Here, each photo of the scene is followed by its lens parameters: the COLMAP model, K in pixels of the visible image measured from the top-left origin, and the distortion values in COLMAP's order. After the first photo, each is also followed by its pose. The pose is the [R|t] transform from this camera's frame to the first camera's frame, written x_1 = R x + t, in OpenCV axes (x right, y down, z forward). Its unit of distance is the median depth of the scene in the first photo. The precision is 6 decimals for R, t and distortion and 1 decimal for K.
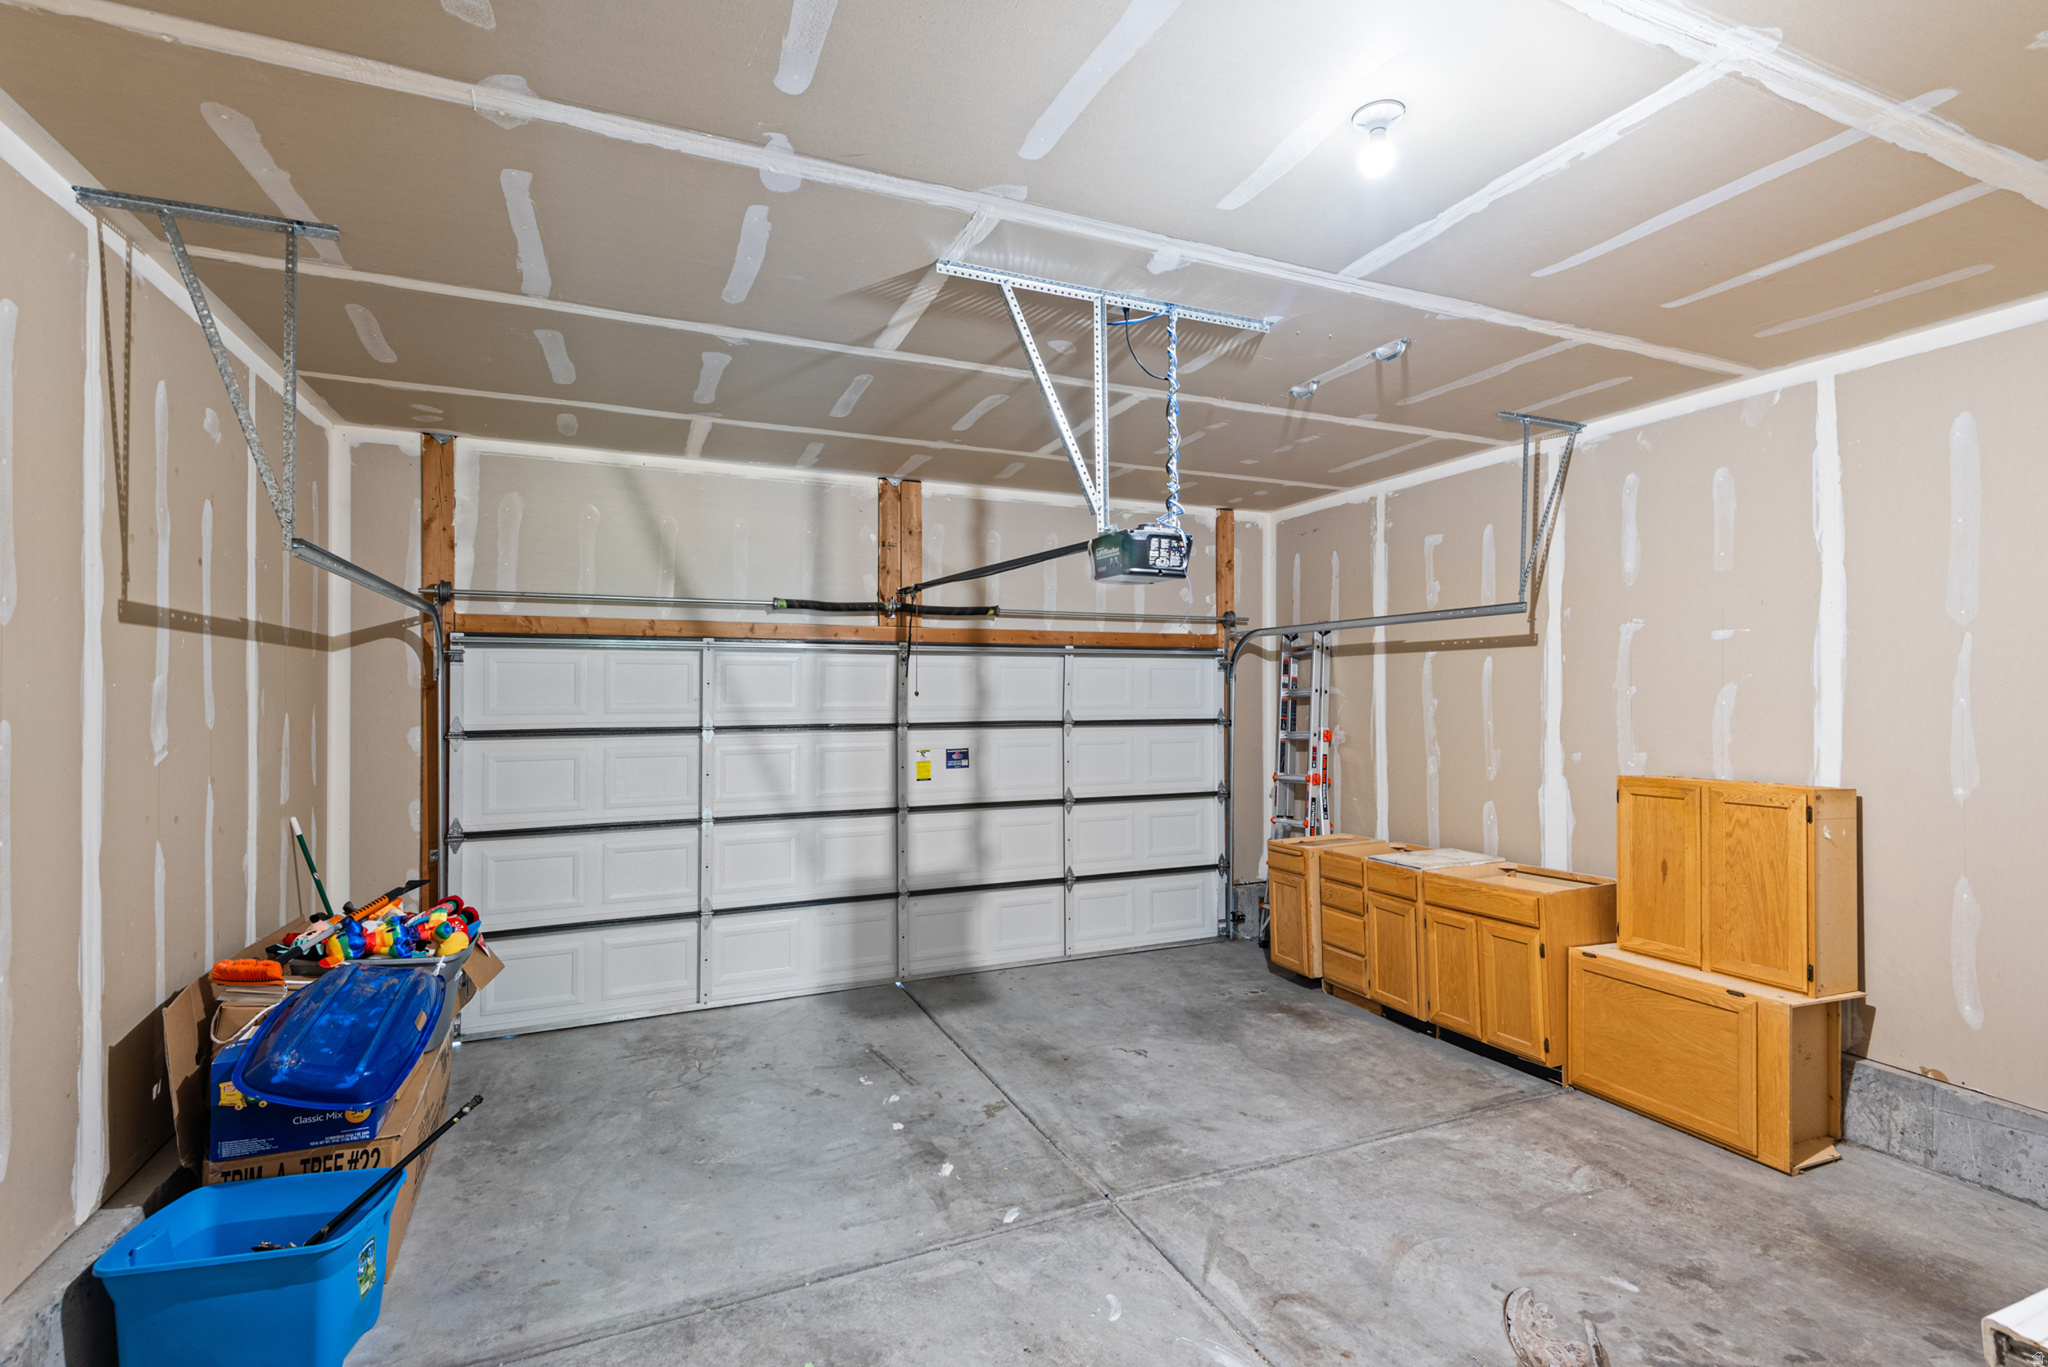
lens RADIAL K [[936.8, 0, 1028.9], [0, 936.8, 696.6], [0, 0, 1]] dist [0.020765, -0.000901]
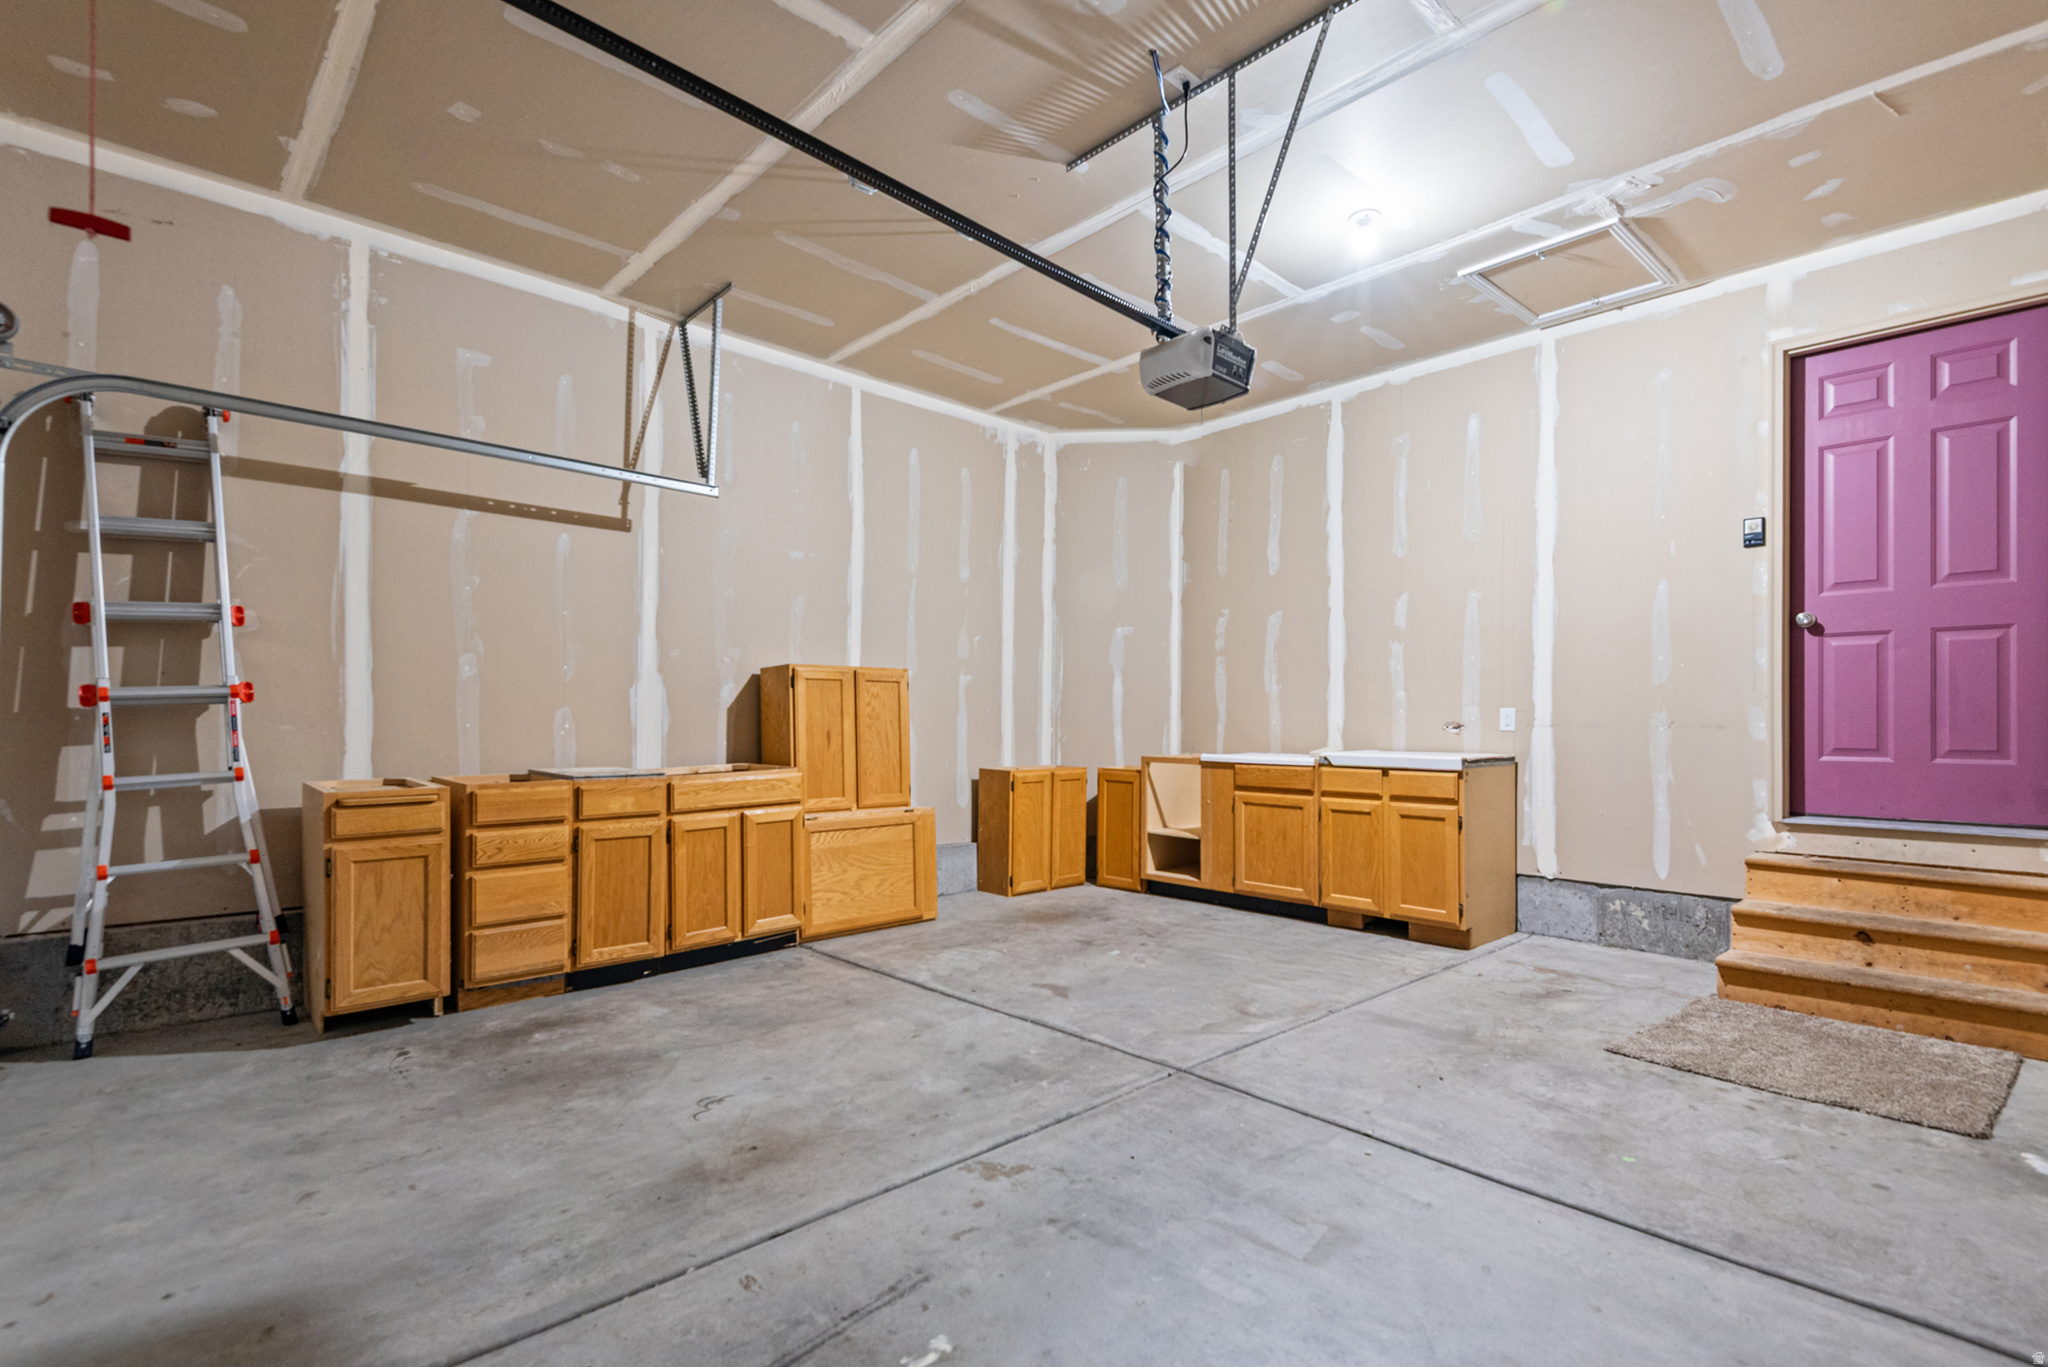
lens RADIAL K [[947.6, 0, 1033.2], [0, 947.6, 719.8], [0, 0, 1]] dist [0.065603, -0.044758]
pose [[-0.325899, 0.007184, 0.945377, -0.522268], [0.002075, 0.999974, -0.006884, 0.150137], [-0.945402, -0.000282, -0.325906, 1.027038]]
